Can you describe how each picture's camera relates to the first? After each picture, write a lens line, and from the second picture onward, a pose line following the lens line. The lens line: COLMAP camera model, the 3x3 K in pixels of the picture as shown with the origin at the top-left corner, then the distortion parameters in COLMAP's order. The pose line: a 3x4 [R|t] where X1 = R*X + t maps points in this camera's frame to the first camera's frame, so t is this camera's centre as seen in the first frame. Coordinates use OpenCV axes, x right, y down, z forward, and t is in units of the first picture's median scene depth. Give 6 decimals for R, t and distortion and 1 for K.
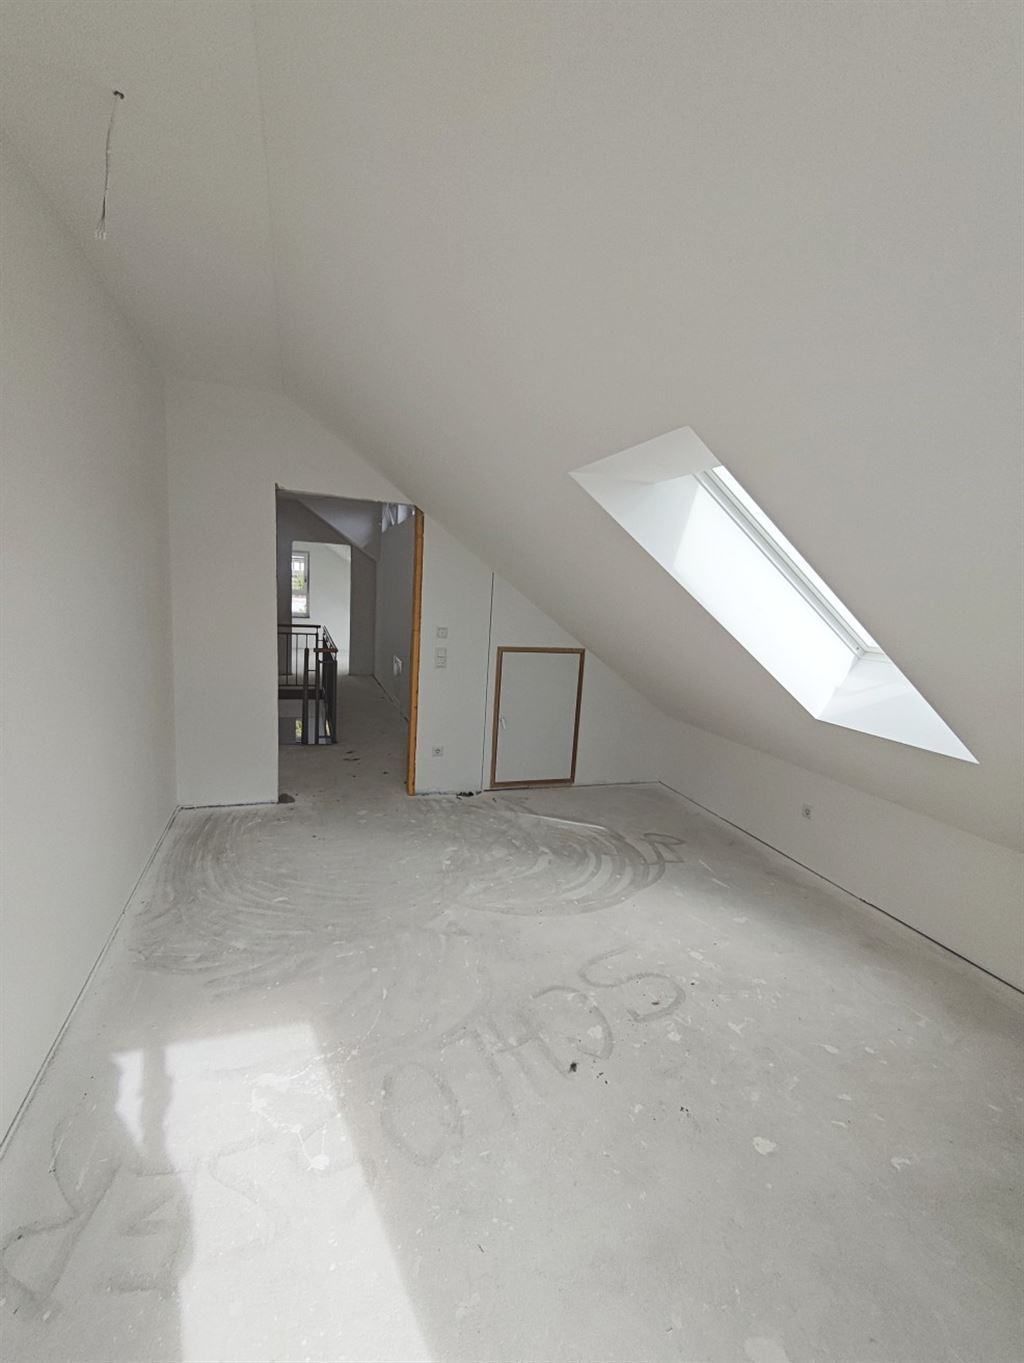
lens RADIAL K [[610.9, 0, 510.5], [0, 610.9, 686.5], [0, 0, 1]] dist [-0.003780, -0.000671]
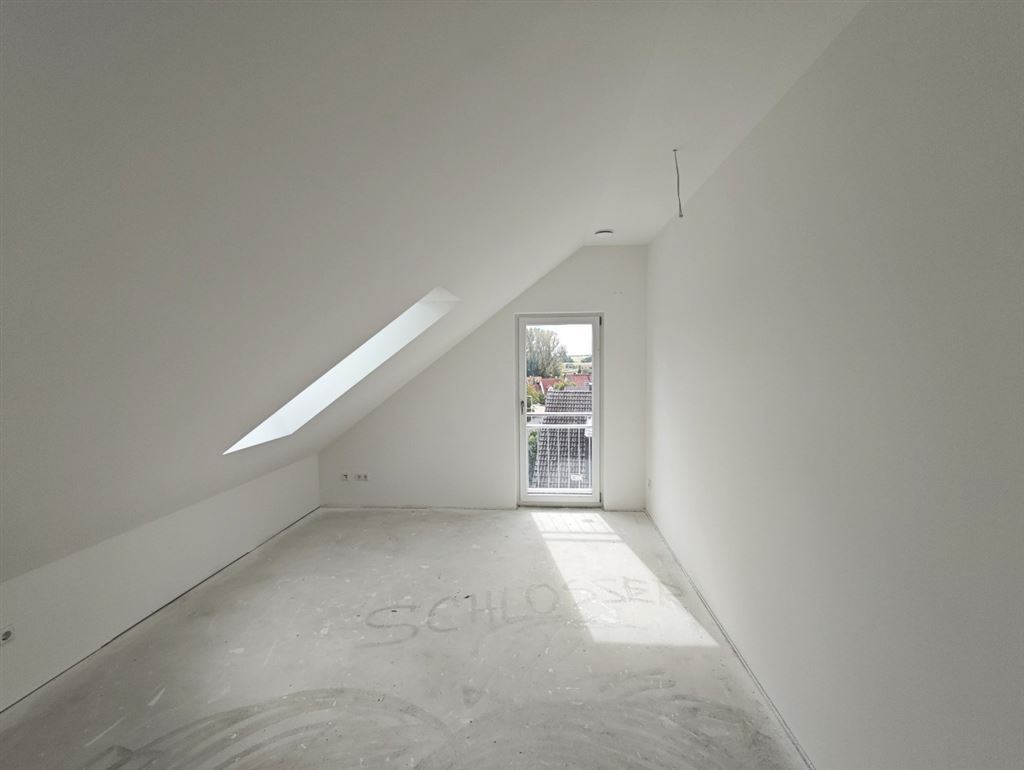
lens RADIAL K [[459.0, 0, 513.9], [0, 459.0, 379.9], [0, 0, 1]] dist [-0.003780, -0.000671]
pose [[-0.919758, -0.070556, 0.386091, -0.494364], [0.017232, 0.975501, 0.219318, -0.366422], [-0.392106, 0.208372, -0.896010, 1.814765]]
